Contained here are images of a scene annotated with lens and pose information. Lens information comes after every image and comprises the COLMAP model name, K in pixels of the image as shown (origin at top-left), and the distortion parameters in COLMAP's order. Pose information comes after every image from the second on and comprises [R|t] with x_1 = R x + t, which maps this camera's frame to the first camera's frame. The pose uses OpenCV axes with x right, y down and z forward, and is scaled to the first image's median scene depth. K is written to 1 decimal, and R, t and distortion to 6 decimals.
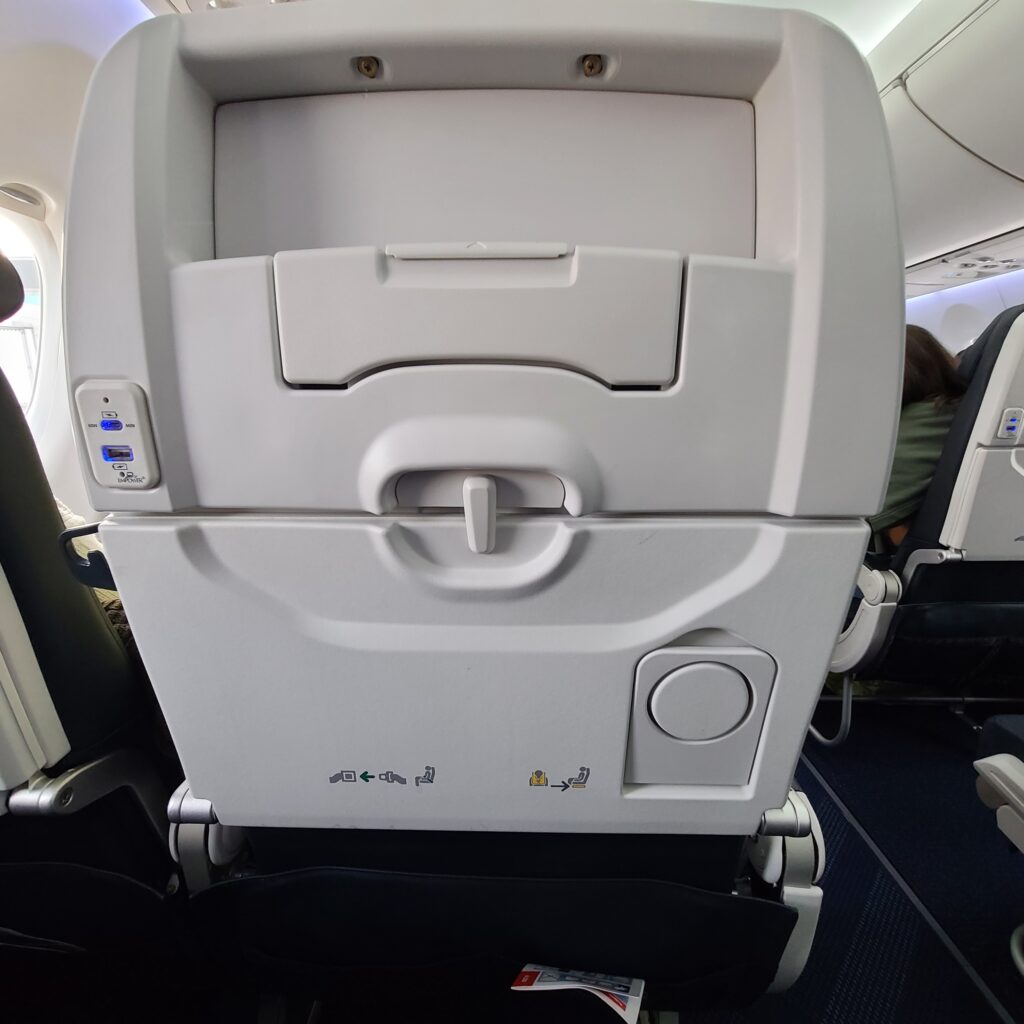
lens RADIAL K [[439.1, 0, 515.9], [0, 439.1, 512.0], [0, 0, 1]] dist [-0.002593, -0.000094]
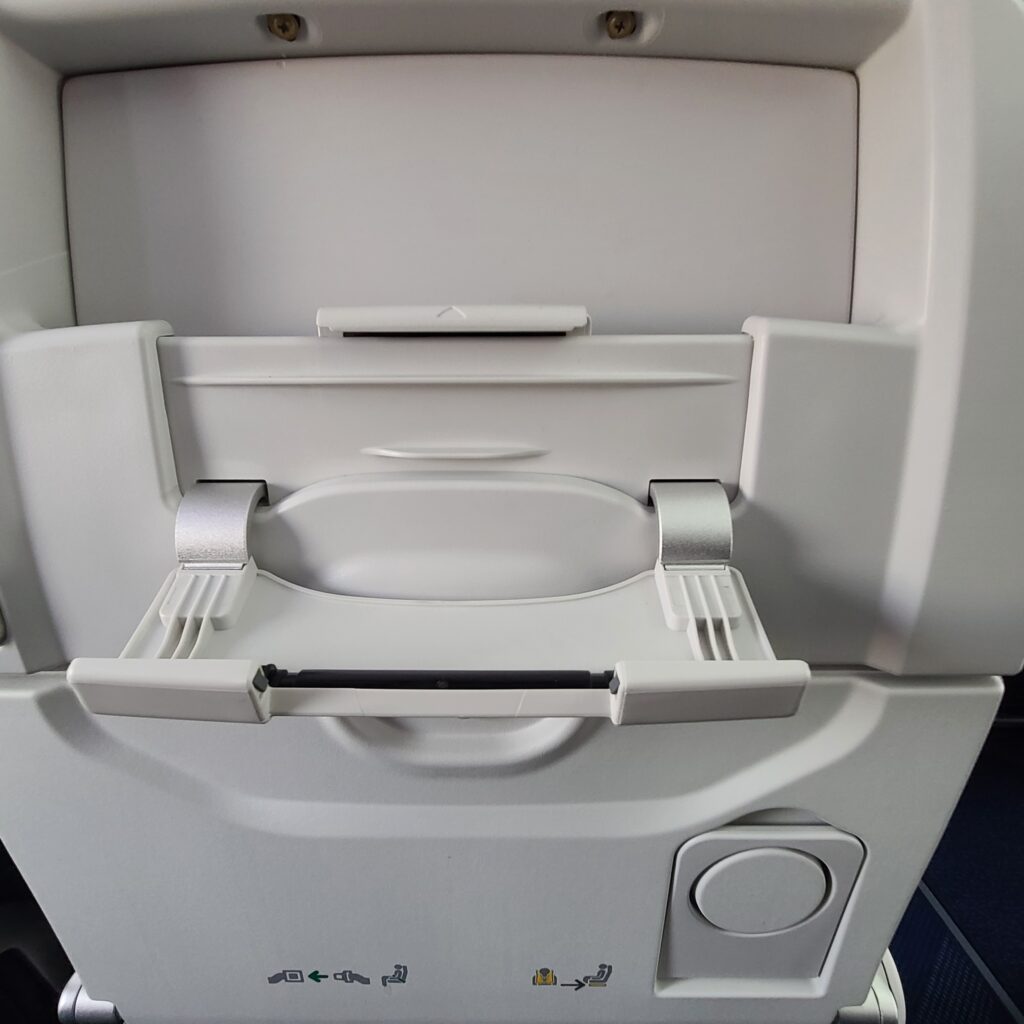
lens RADIAL K [[529.0, 0, 512.0], [0, 529.0, 512.0], [0, 0, 1]] dist [0.000135, -0.000648]
pose [[0.999930, -0.009835, 0.006584, -0.003095], [0.009536, 0.998982, 0.044089, -0.261679], [-0.007011, -0.044023, 0.999006, 0.136784]]
